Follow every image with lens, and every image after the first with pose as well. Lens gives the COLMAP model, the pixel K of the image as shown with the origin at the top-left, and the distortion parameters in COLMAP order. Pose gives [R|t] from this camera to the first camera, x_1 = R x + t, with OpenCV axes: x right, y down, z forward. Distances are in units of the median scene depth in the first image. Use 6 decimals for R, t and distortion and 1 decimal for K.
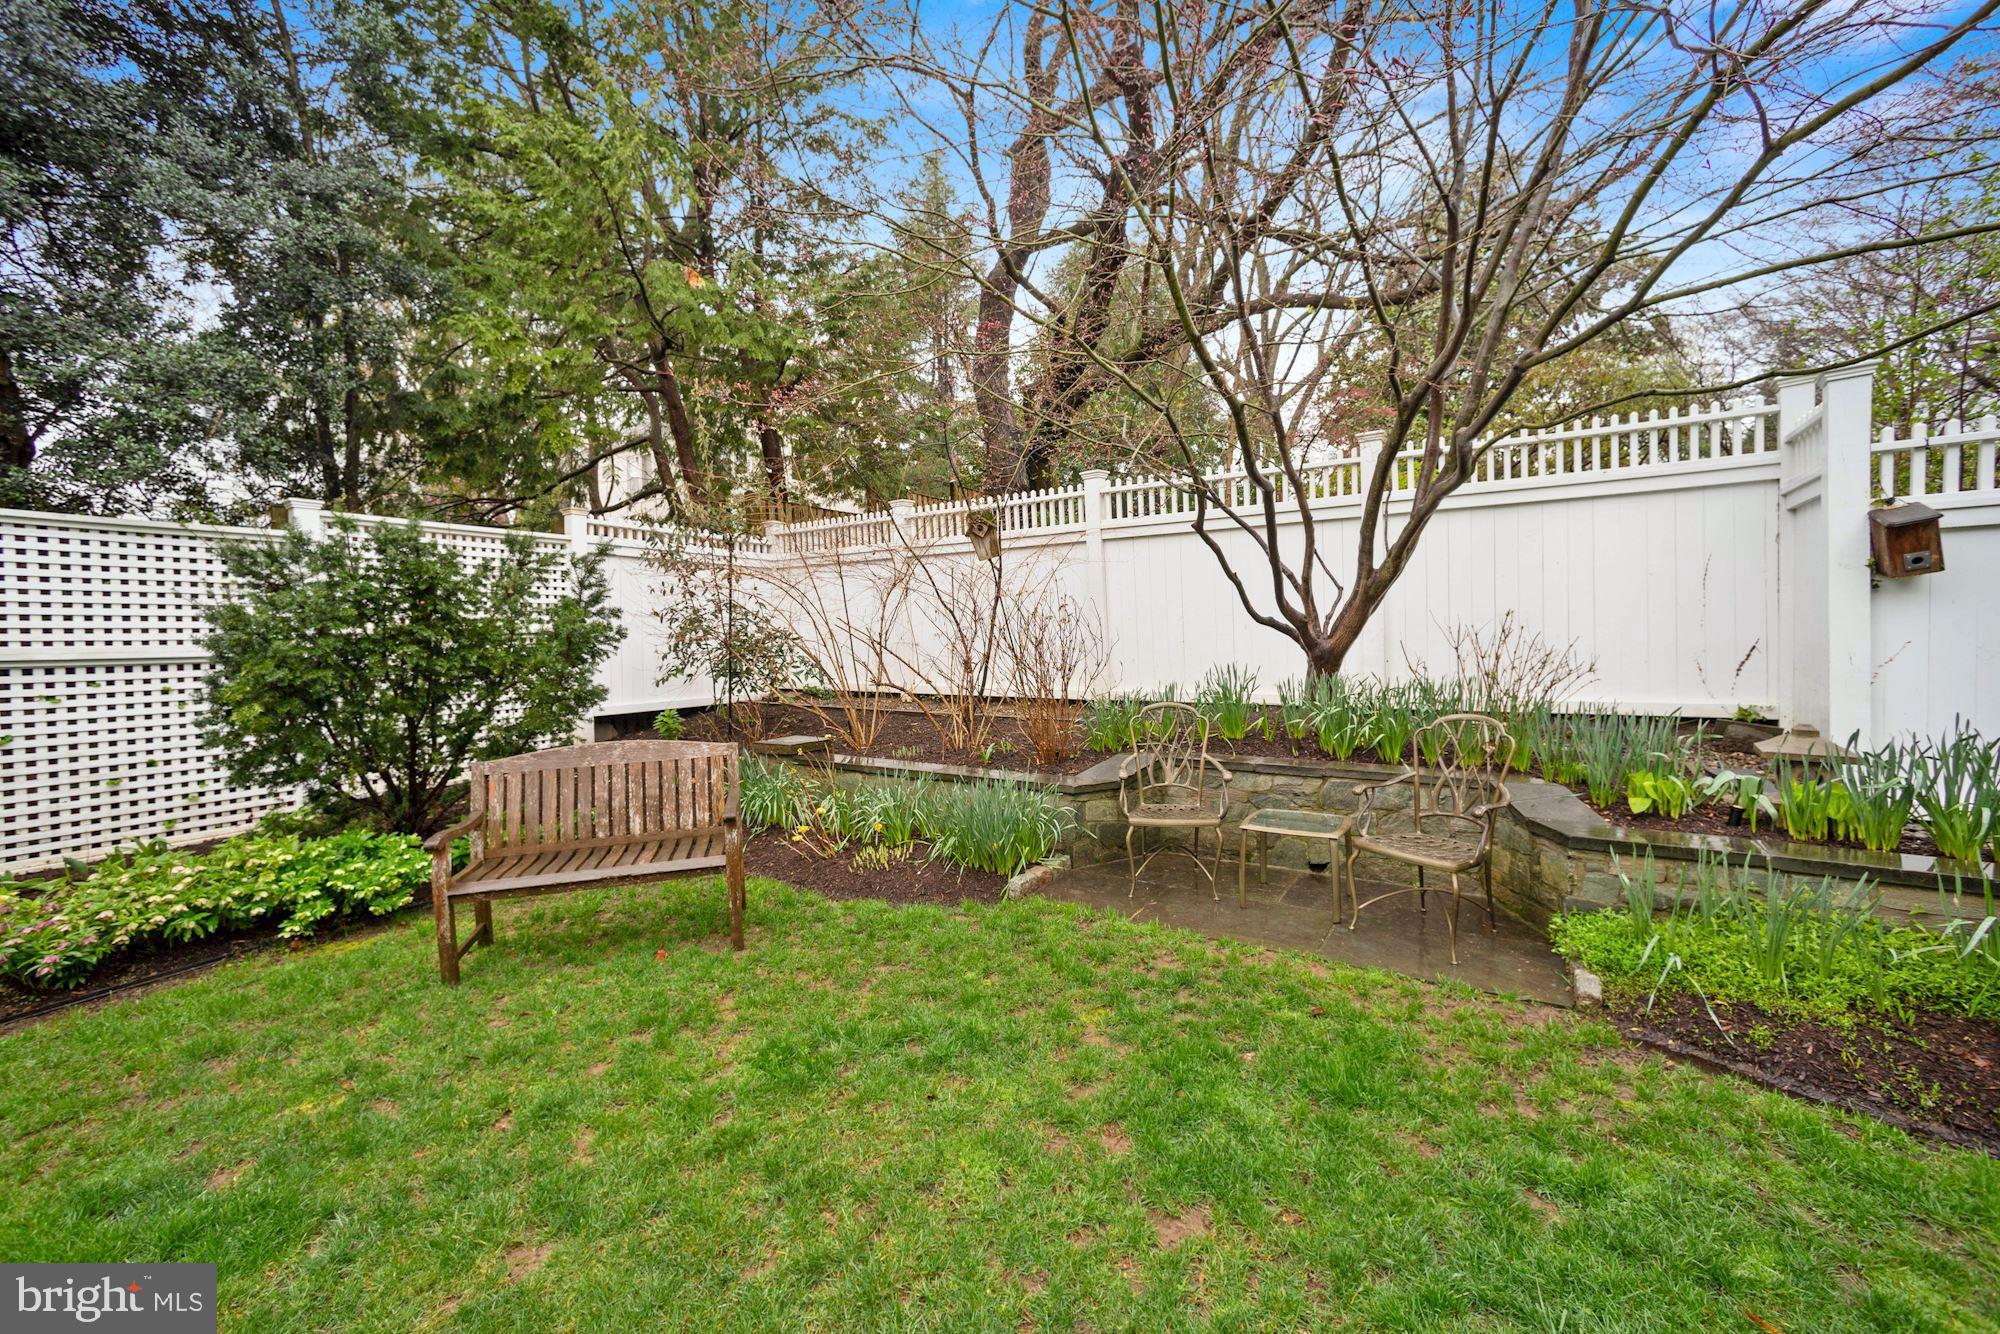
lens RADIAL K [[792.1, 0, 999.4], [0, 792.1, 650.9], [0, 0, 1]] dist [-0.000474, -0.000049]
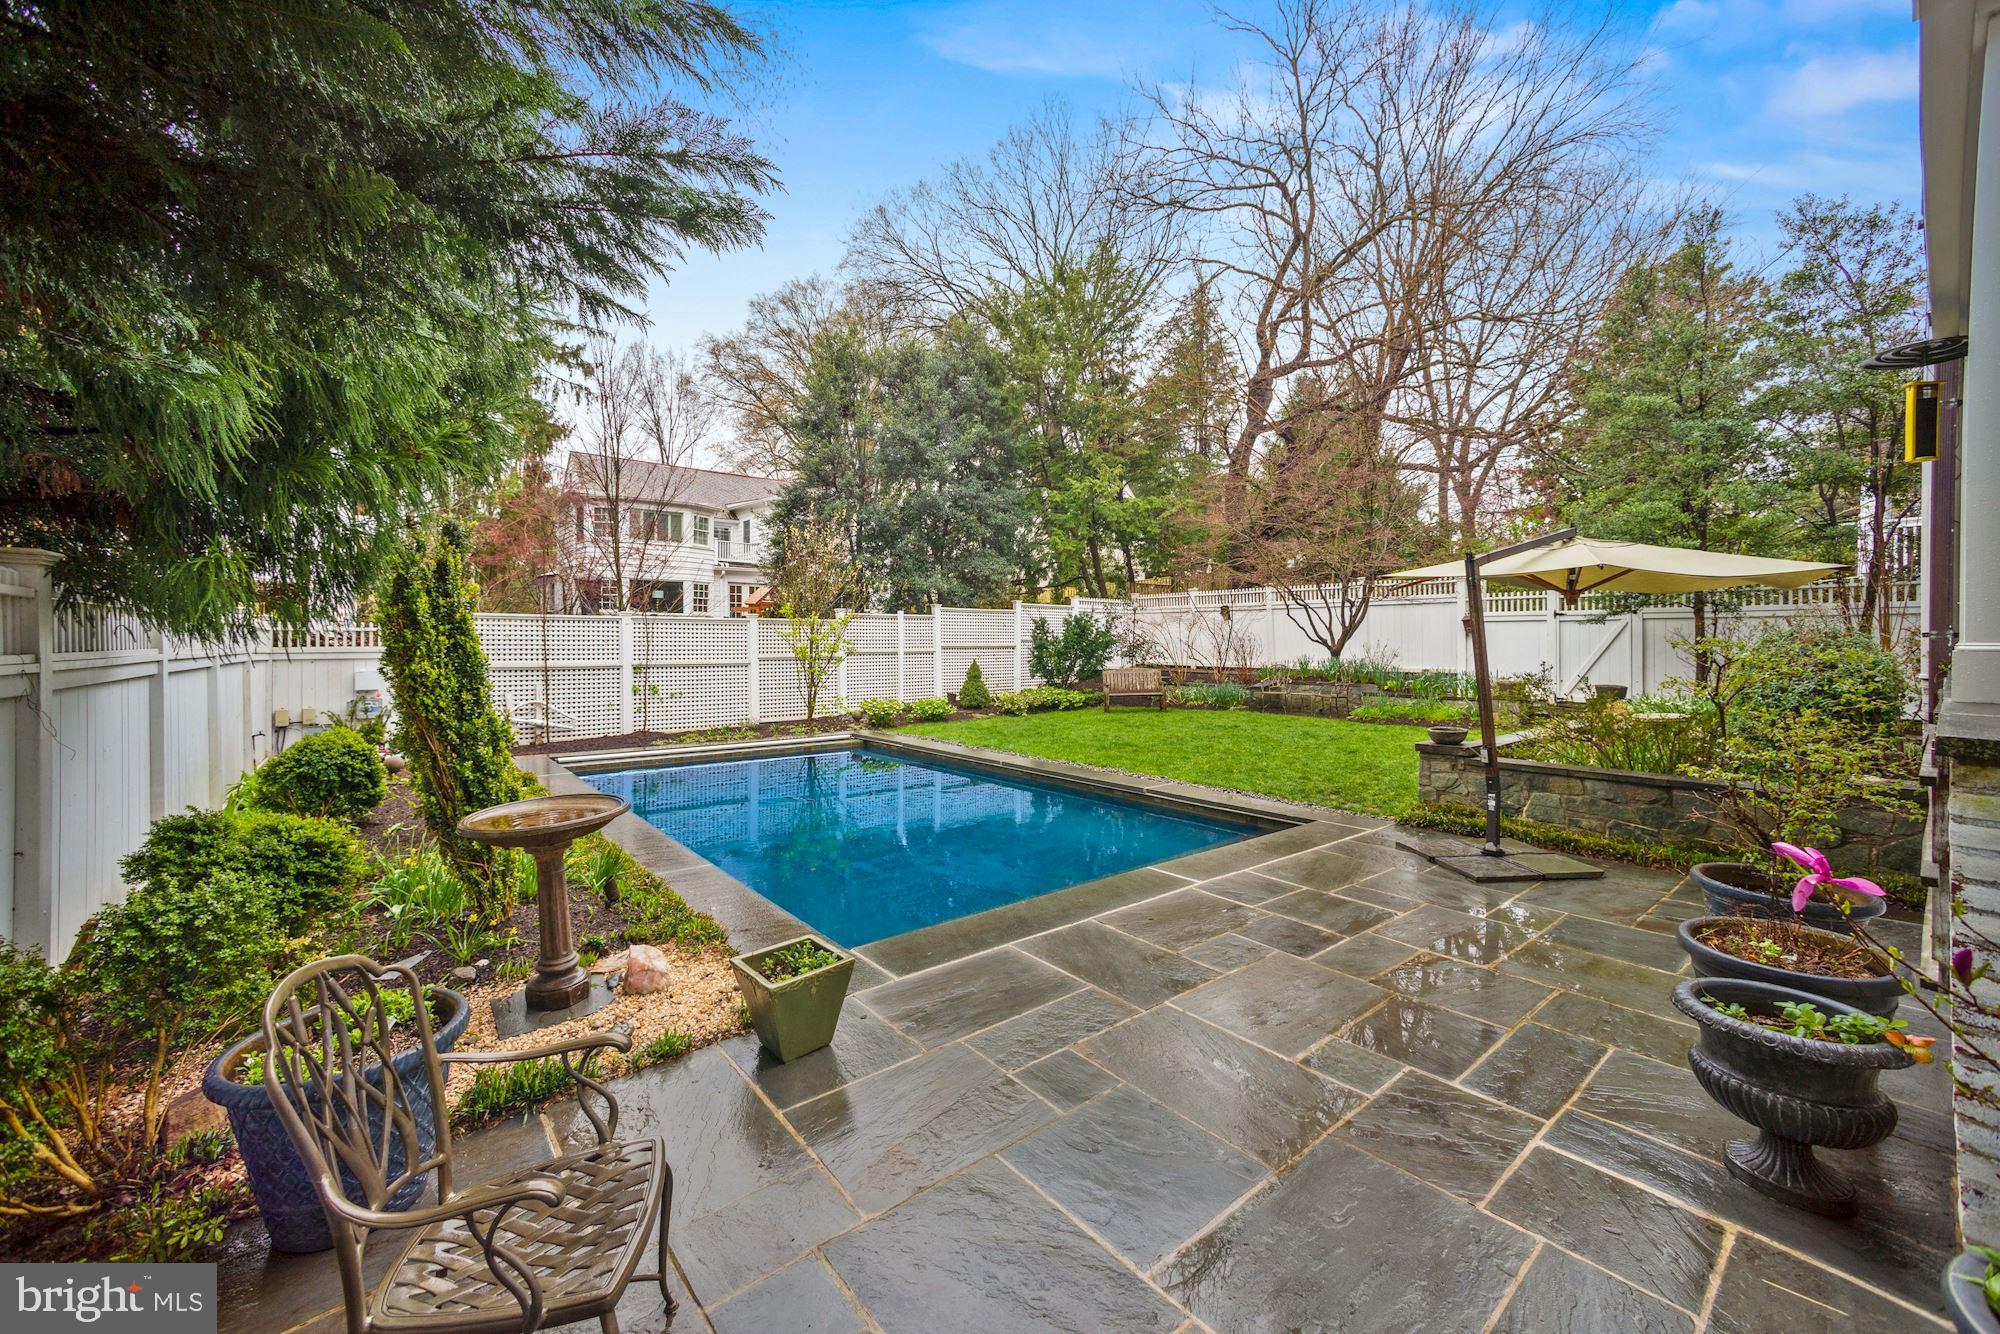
lens RADIAL K [[792.1, 0, 999.4], [0, 792.1, 650.9], [0, 0, 1]] dist [-0.000474, -0.000049]
pose [[0.954278, 0.019254, -0.298301, 0.068934], [-0.023122, 0.999688, -0.009444, 0.064672], [0.298026, 0.015910, 0.954425, -2.490414]]
